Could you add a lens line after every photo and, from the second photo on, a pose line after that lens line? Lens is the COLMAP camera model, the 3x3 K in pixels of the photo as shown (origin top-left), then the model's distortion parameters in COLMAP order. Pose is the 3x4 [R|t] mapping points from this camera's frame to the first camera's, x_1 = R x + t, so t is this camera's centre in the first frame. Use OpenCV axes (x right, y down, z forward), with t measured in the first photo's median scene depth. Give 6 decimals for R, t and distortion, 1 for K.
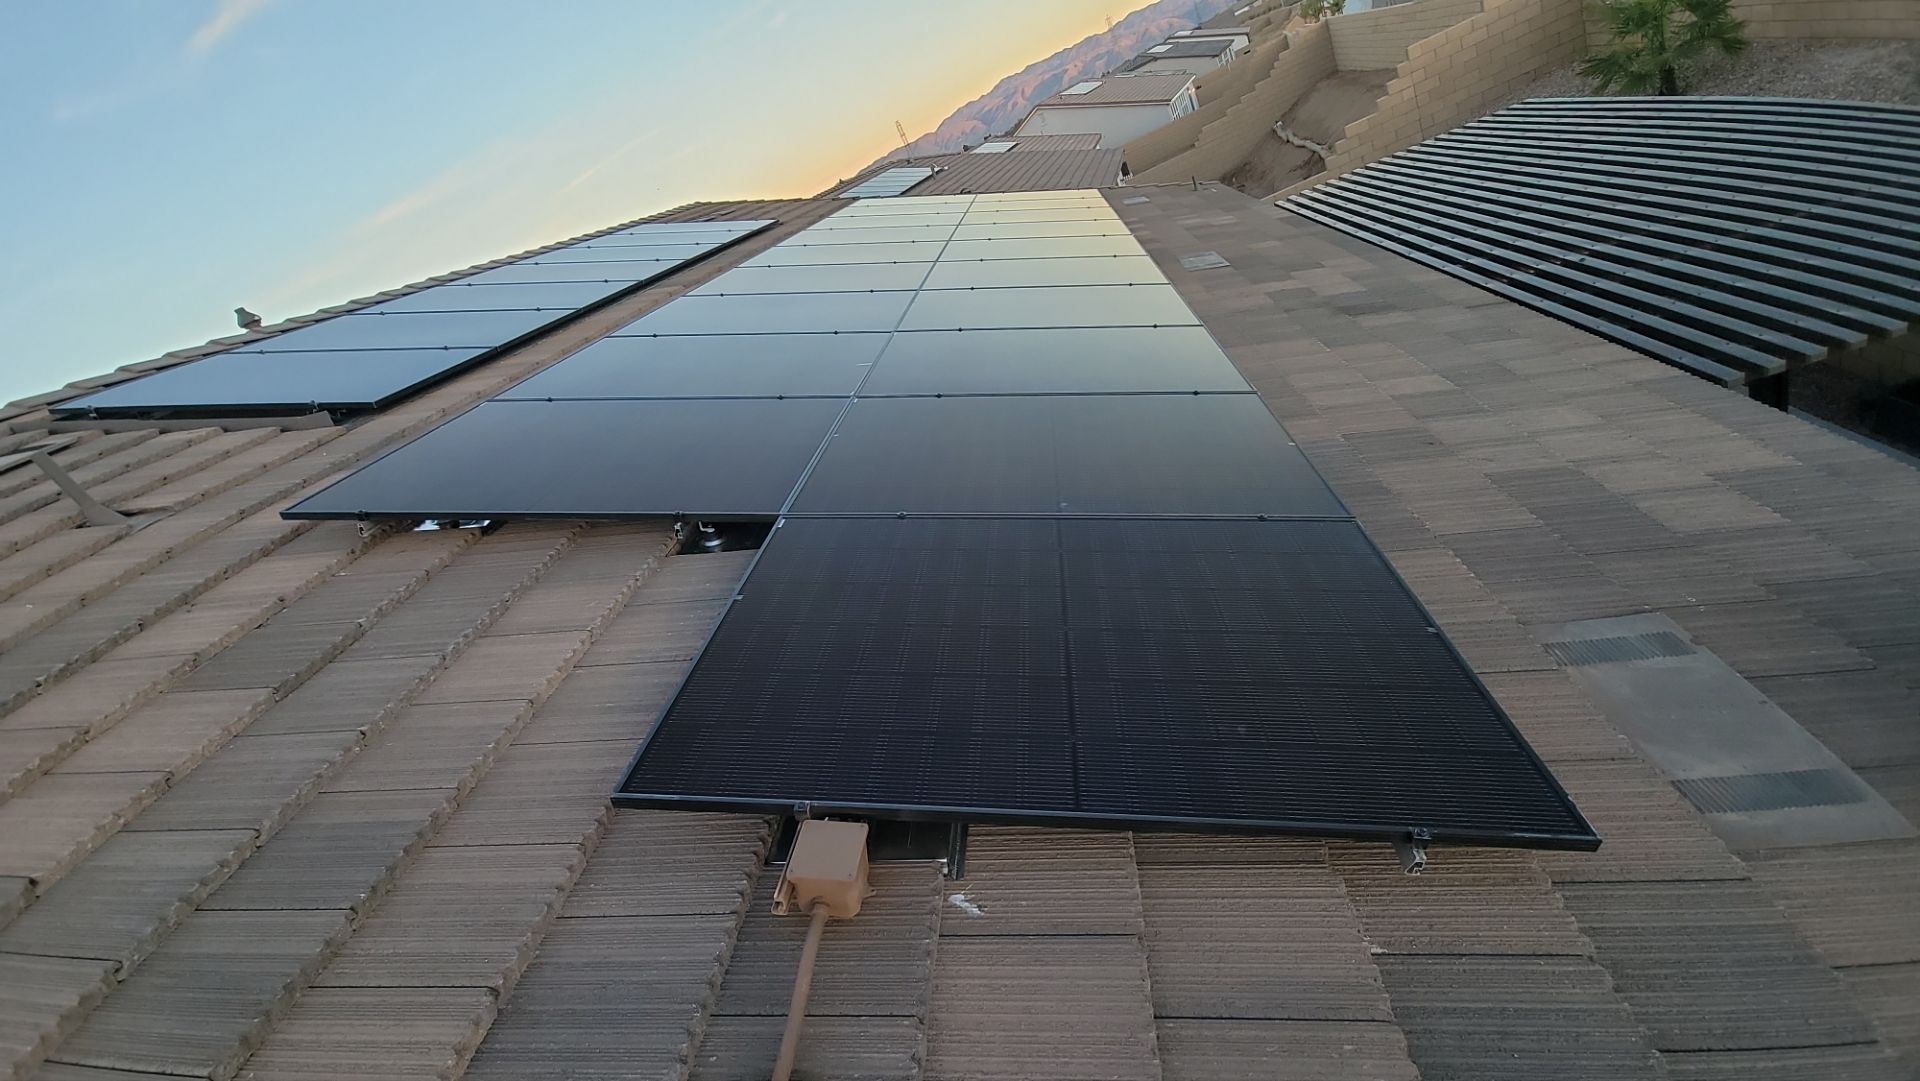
lens RADIAL K [[766.6, 0, 960.0], [0, 766.6, 540.5], [0, 0, 1]] dist [0.013918, -0.009720]
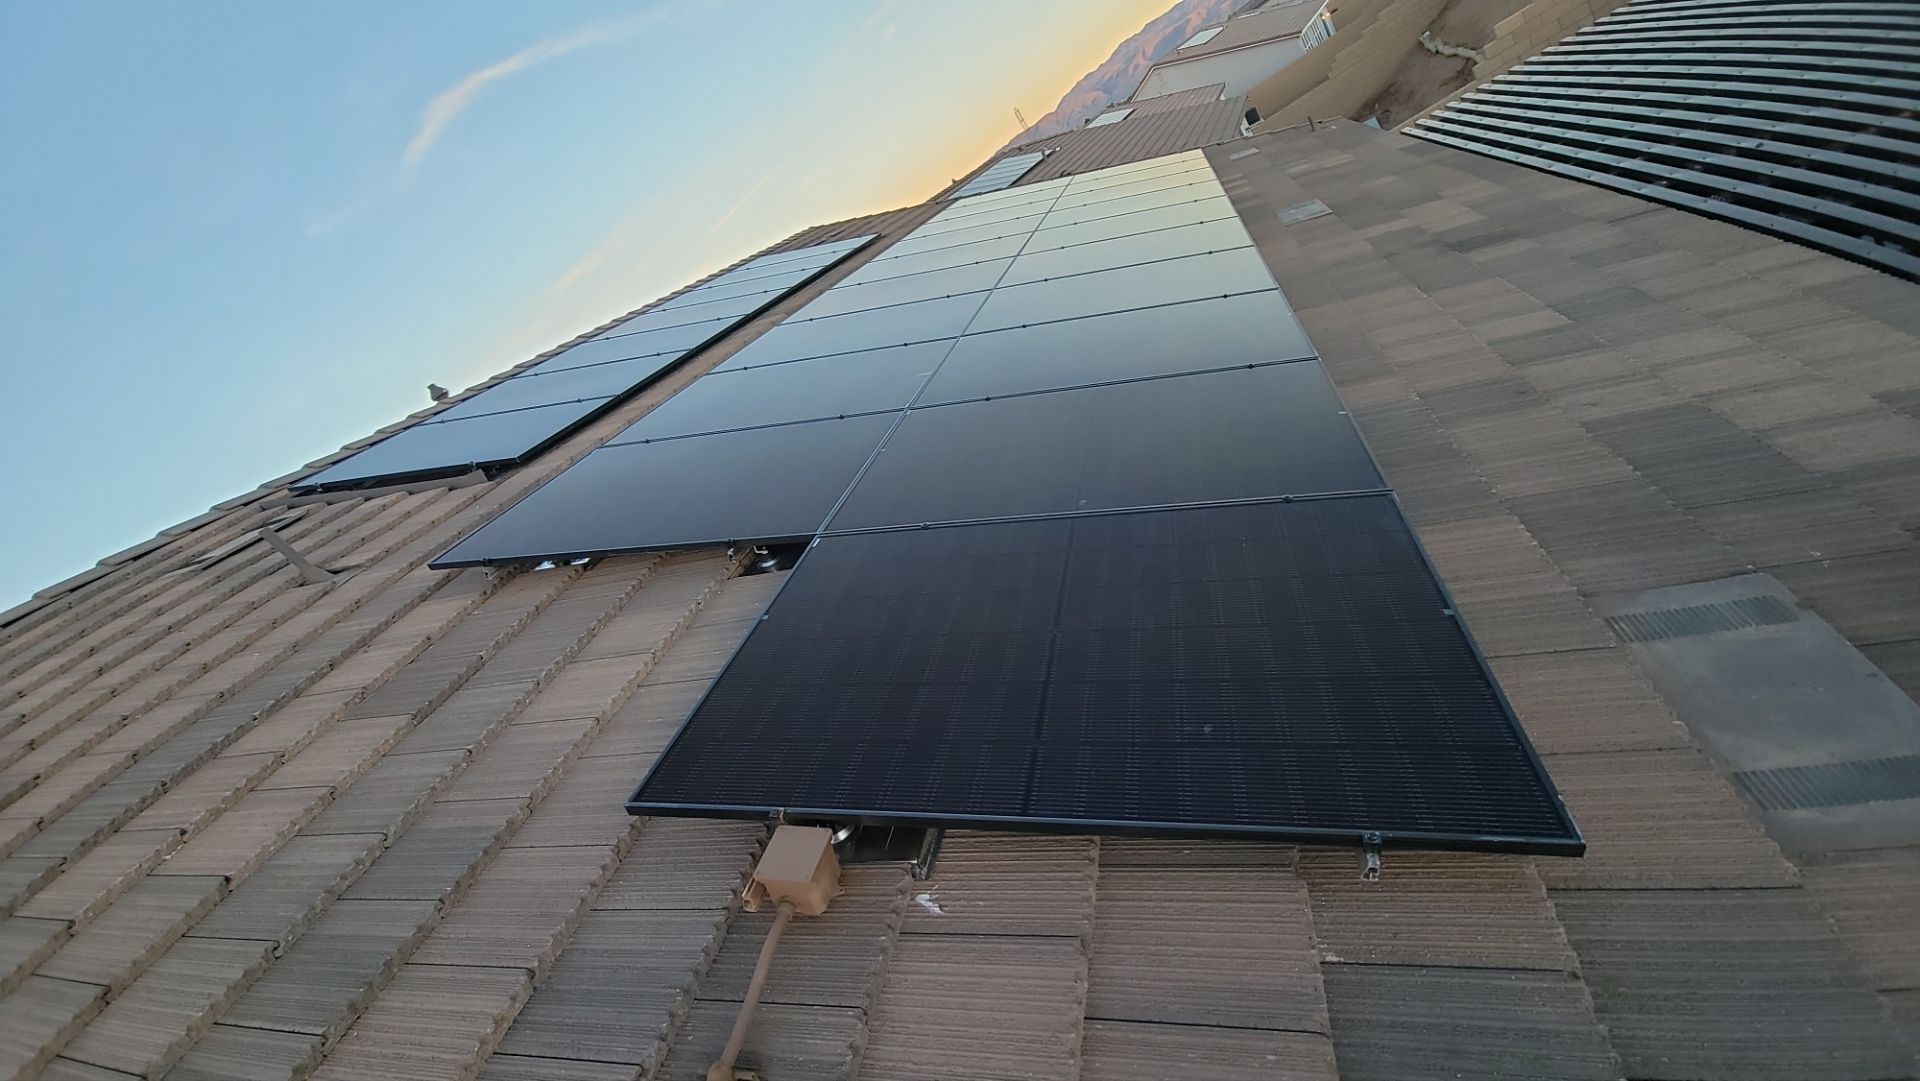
lens RADIAL K [[766.6, 0, 960.0], [0, 766.6, 540.5], [0, 0, 1]] dist [0.013918, -0.009720]
pose [[0.977910, -0.077260, -0.194224, 0.203122], [0.079932, 0.996783, 0.005950, -0.018676], [0.193140, -0.021343, 0.980939, -0.011638]]
